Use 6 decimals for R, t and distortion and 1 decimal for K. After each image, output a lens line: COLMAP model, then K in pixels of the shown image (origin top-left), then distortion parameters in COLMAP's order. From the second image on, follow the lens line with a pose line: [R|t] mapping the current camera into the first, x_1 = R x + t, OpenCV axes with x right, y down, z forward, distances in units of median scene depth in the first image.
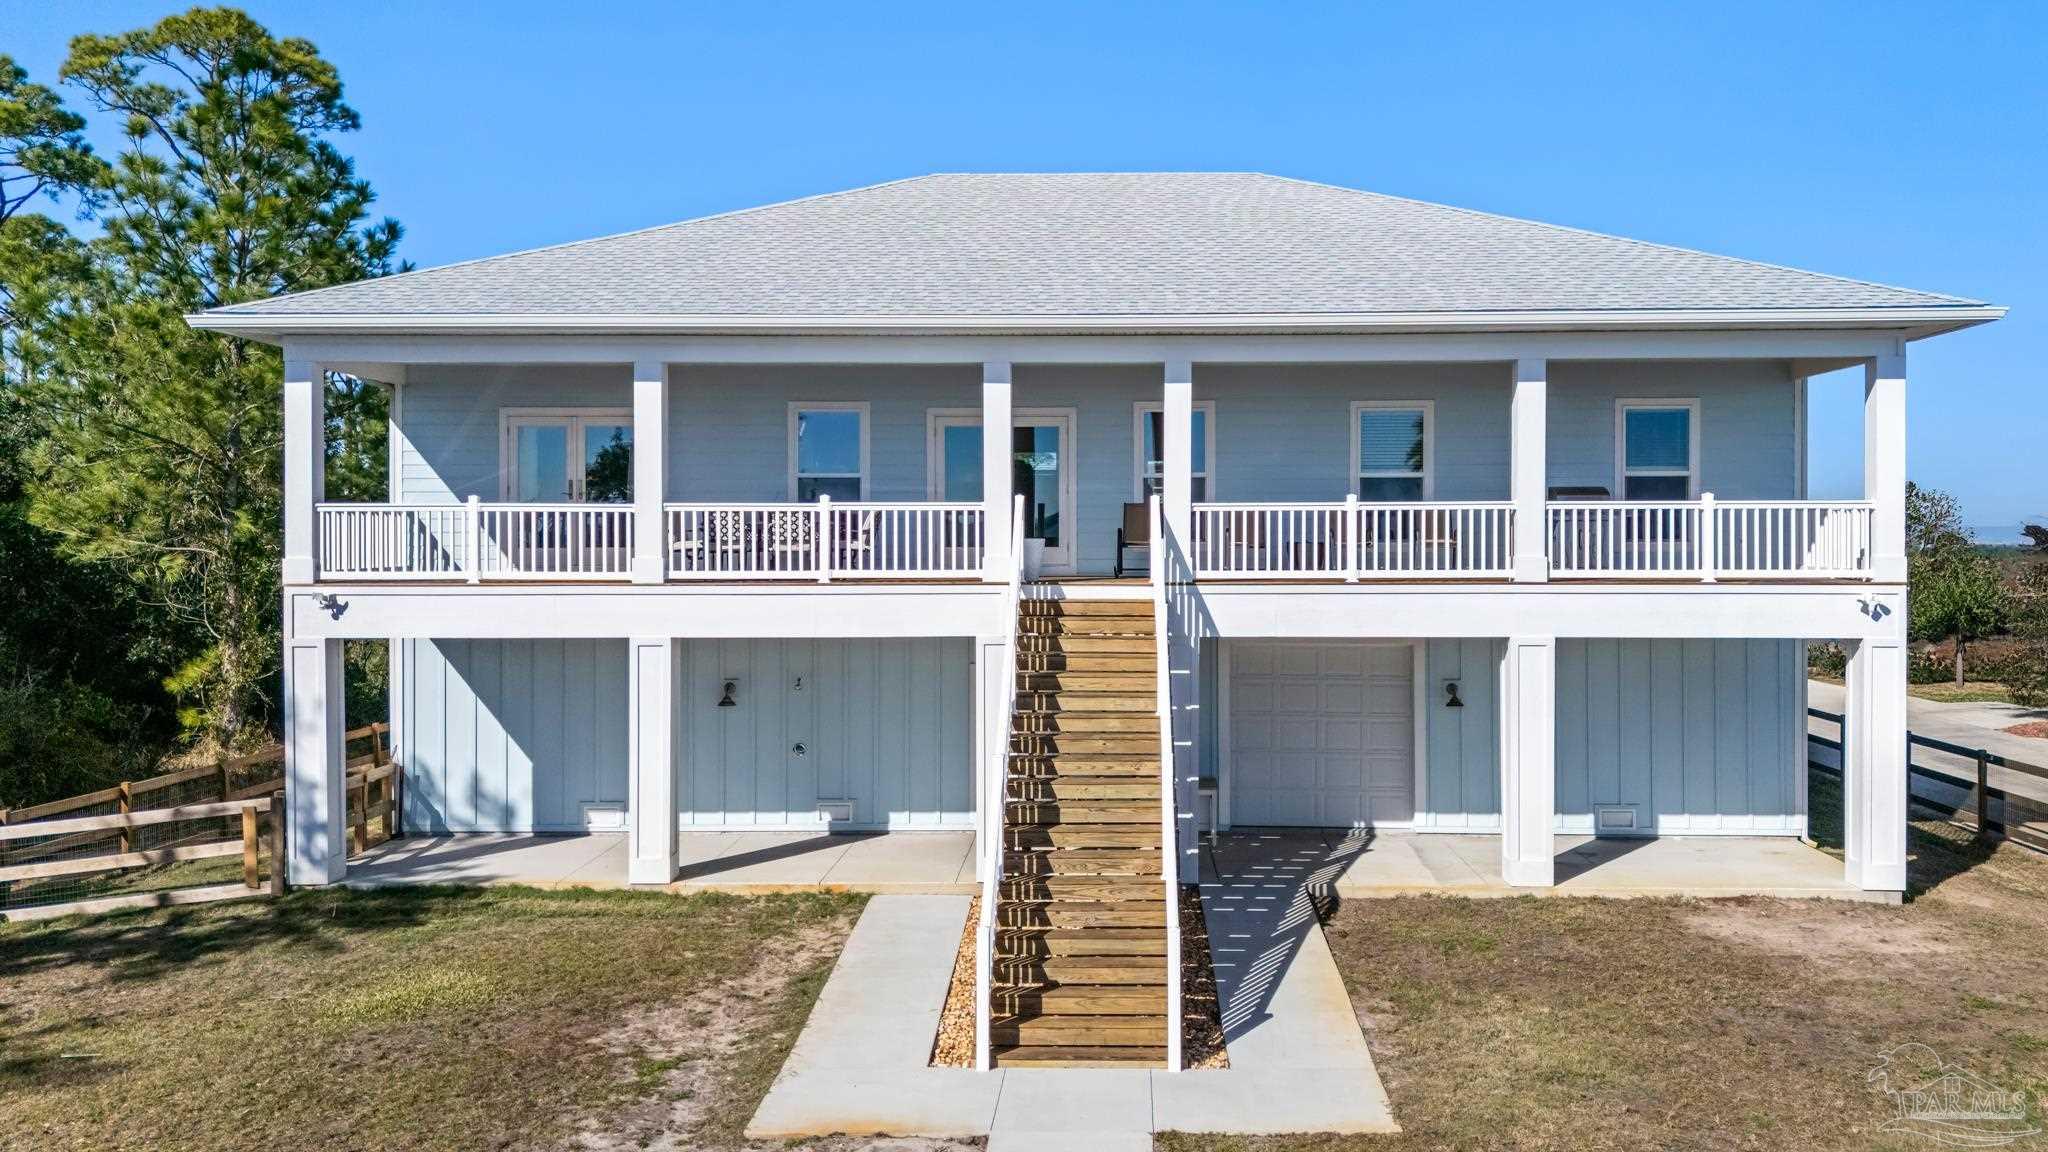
lens RADIAL K [[1452.3, 0, 1024.3], [0, 1452.3, 542.5], [0, 0, 1]] dist [0.040590, -0.022457]
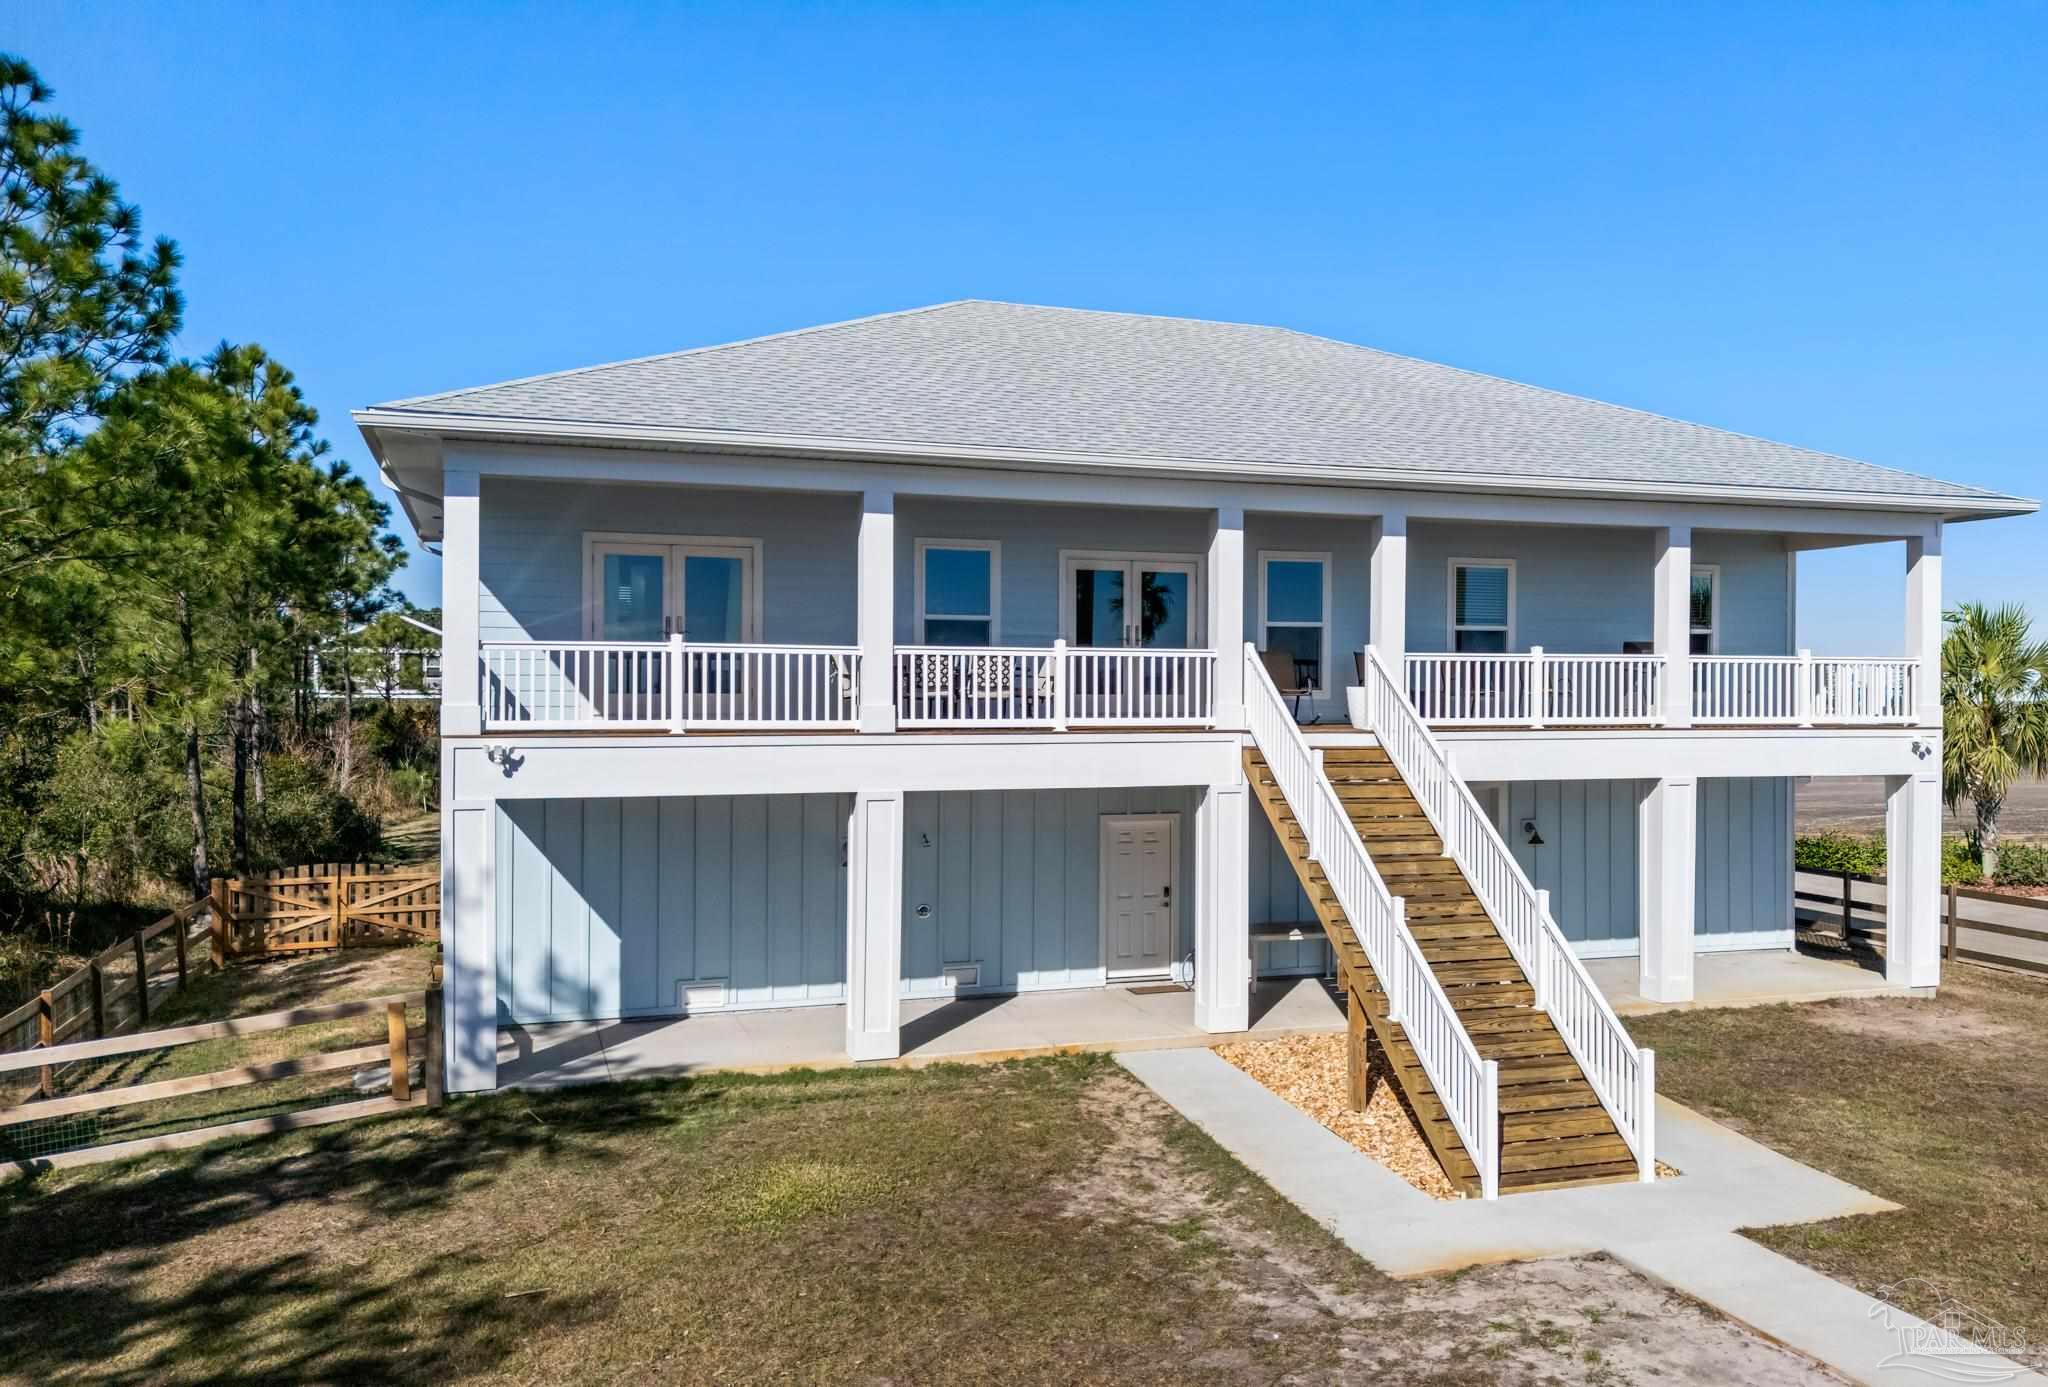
lens RADIAL K [[1561.5, 0, 1024.0], [0, 1561.5, 693.5], [0, 0, 1]] dist [0.038236, -0.002570]
pose [[0.942335, 0.003651, 0.334650, -0.499419], [-0.004616, 0.999987, 0.002088, 0.000708], [-0.334638, -0.003512, 0.942340, 0.039750]]
